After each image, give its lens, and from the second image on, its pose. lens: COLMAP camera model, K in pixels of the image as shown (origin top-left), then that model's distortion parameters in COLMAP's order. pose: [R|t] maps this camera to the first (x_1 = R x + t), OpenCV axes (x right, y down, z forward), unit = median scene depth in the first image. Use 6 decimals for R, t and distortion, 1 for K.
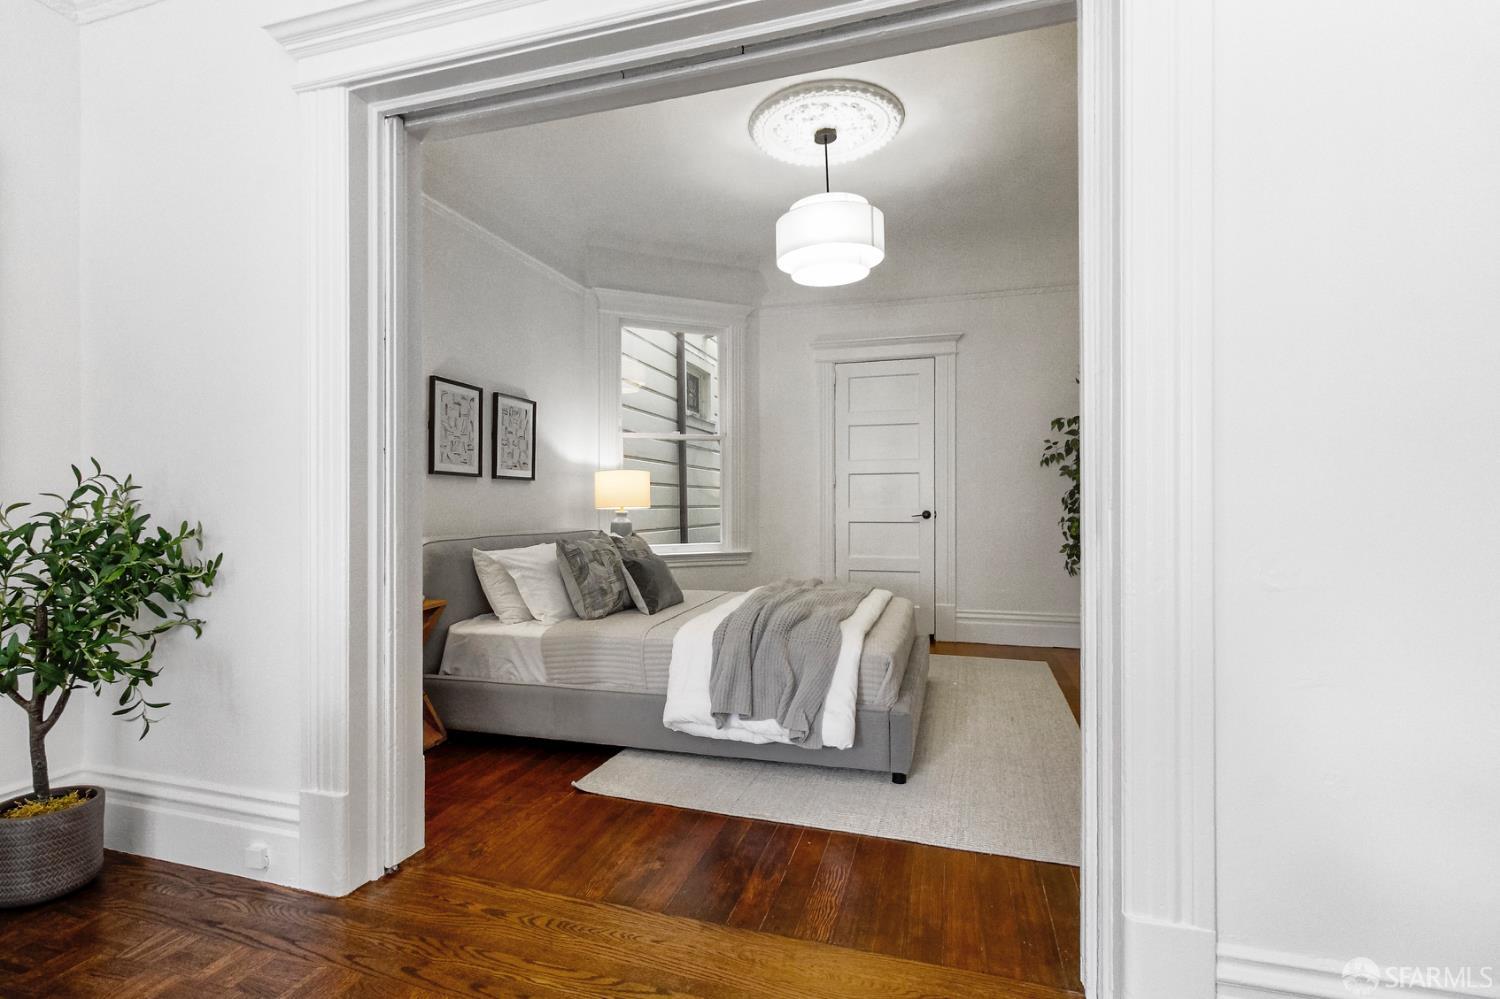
lens RADIAL K [[694.1, 0, 750.0], [0, 694.1, 499.5], [0, 0, 1]] dist [-0.000724, -0.000196]
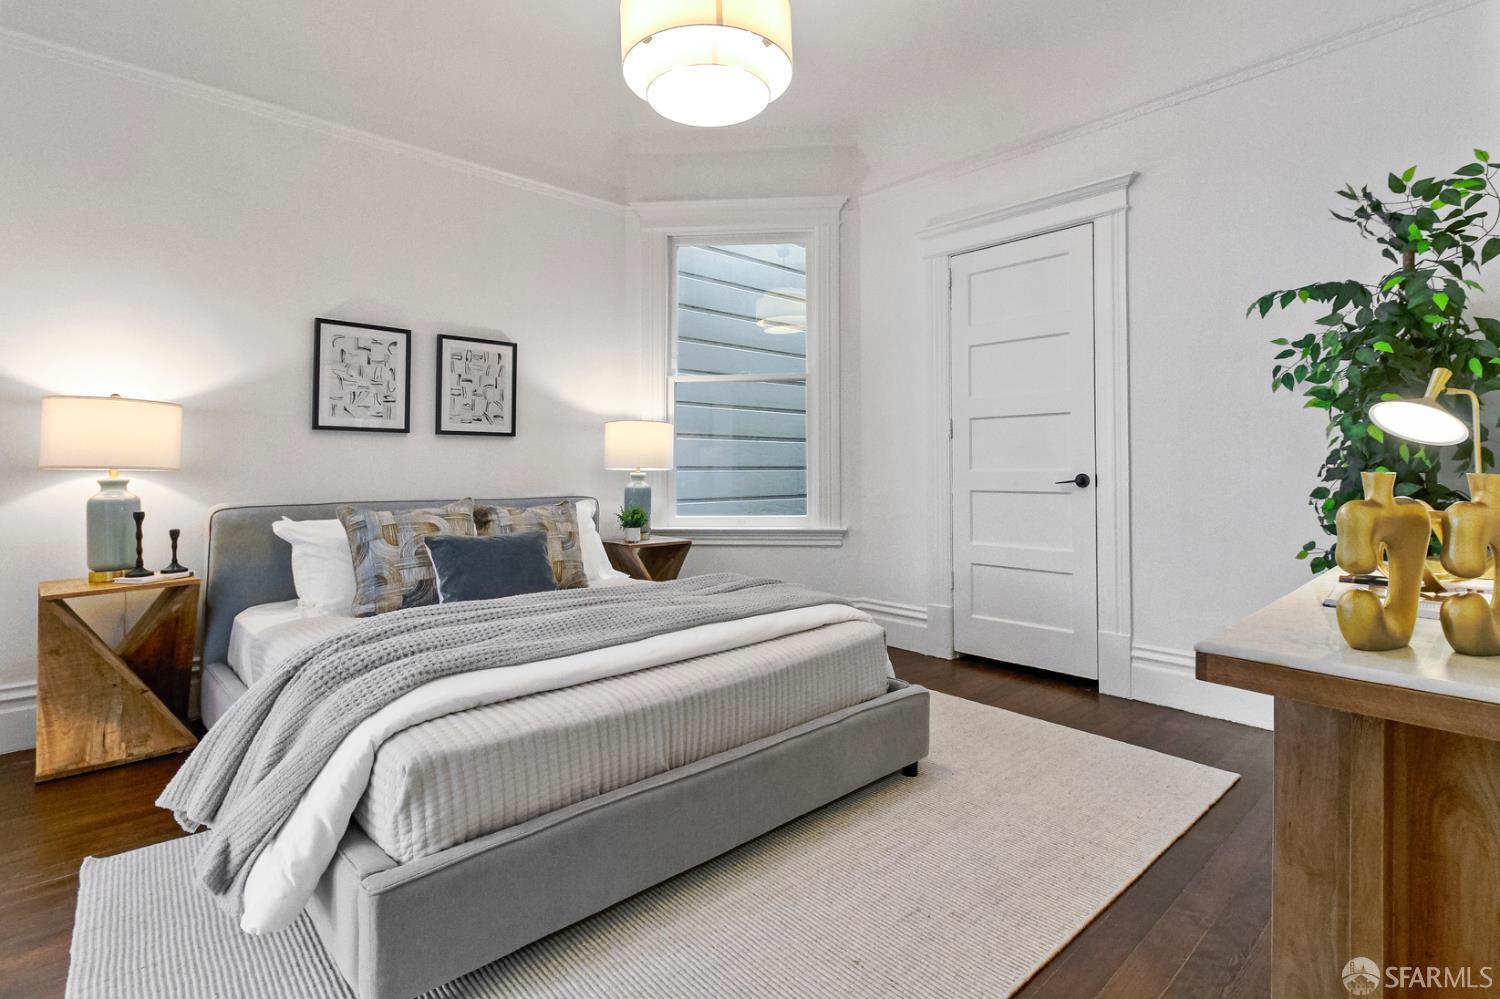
lens RADIAL K [[714.1, 0, 807.2], [0, 714.1, 452.4], [0, 0, 1]] dist [-0.002681, -0.000504]
pose [[0.876941, -0.010250, -0.480489, 0.383514], [0.003926, 0.999892, -0.014165, 0.005569], [0.480583, 0.010535, 0.876886, 0.371539]]
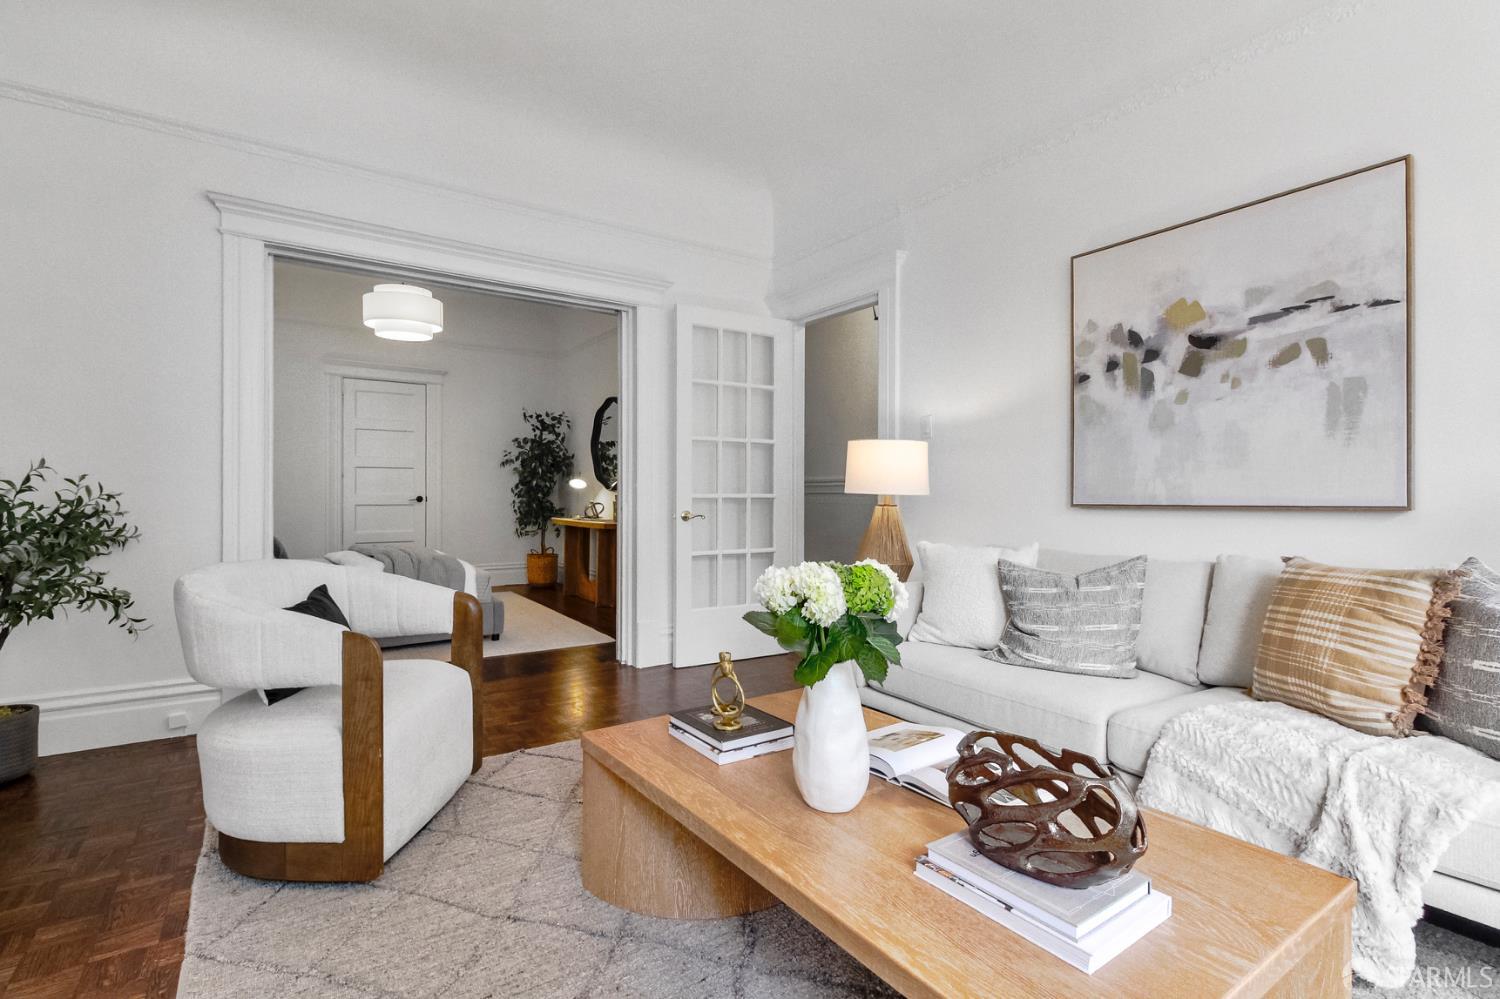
lens RADIAL K [[694.1, 0, 750.0], [0, 694.1, 499.5], [0, 0, 1]] dist [-0.000724, -0.000196]
pose [[0.588018, -0.005190, 0.808831, -0.524246], [-0.006180, 0.999921, 0.010909, 0.004336], [-0.808824, -0.011413, 0.587940, -0.371801]]
